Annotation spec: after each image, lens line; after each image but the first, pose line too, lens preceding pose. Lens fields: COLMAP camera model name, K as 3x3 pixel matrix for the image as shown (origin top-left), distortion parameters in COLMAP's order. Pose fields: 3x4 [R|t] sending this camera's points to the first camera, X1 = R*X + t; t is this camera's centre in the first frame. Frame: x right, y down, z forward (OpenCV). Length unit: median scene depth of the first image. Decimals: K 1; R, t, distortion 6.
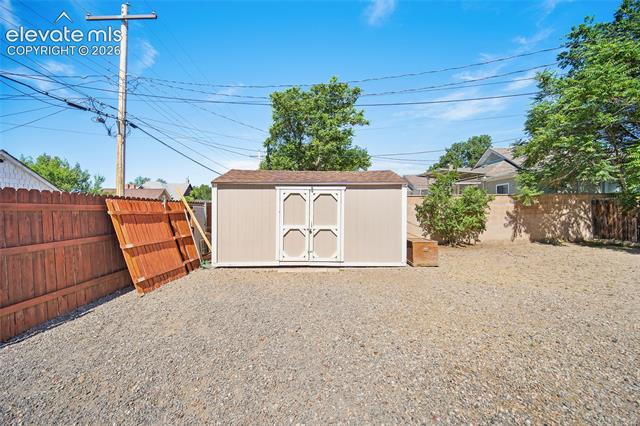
lens RADIAL K [[255.2, 0, 322.5], [0, 255.2, 209.9], [0, 0, 1]] dist [-0.000762, -0.000296]
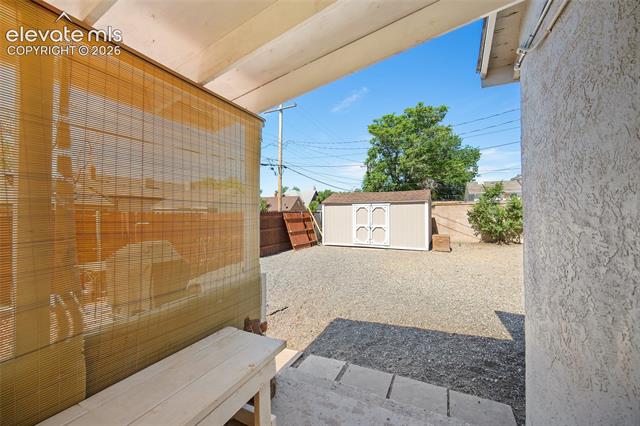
lens RADIAL K [[255.2, 0, 318.9], [0, 255.2, 210.8], [0, 0, 1]] dist [-0.000762, -0.000296]
pose [[0.890687, -0.008853, -0.454531, 0.436308], [0.009233, 0.999956, -0.001384, -0.039514], [0.454524, -0.002964, 0.890730, -0.764791]]
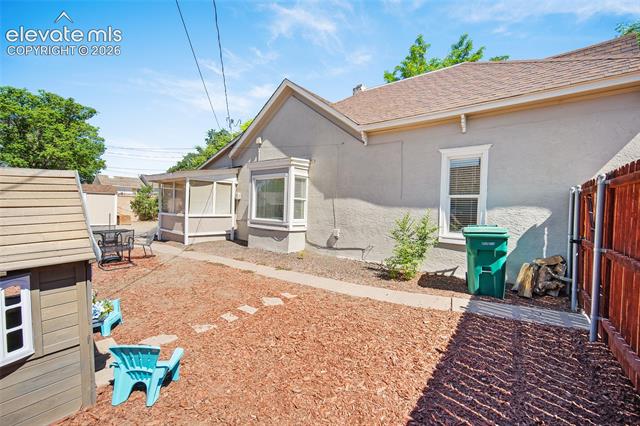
lens RADIAL K [[255.2, 0, 320.9], [0, 255.2, 211.9], [0, 0, 1]] dist [-0.000762, -0.000296]
pose [[0.650954, 0.013487, 0.758997, -0.276564], [-0.037148, 0.999210, 0.014105, -0.025721], [-0.758208, -0.037376, 0.650941, -2.211424]]
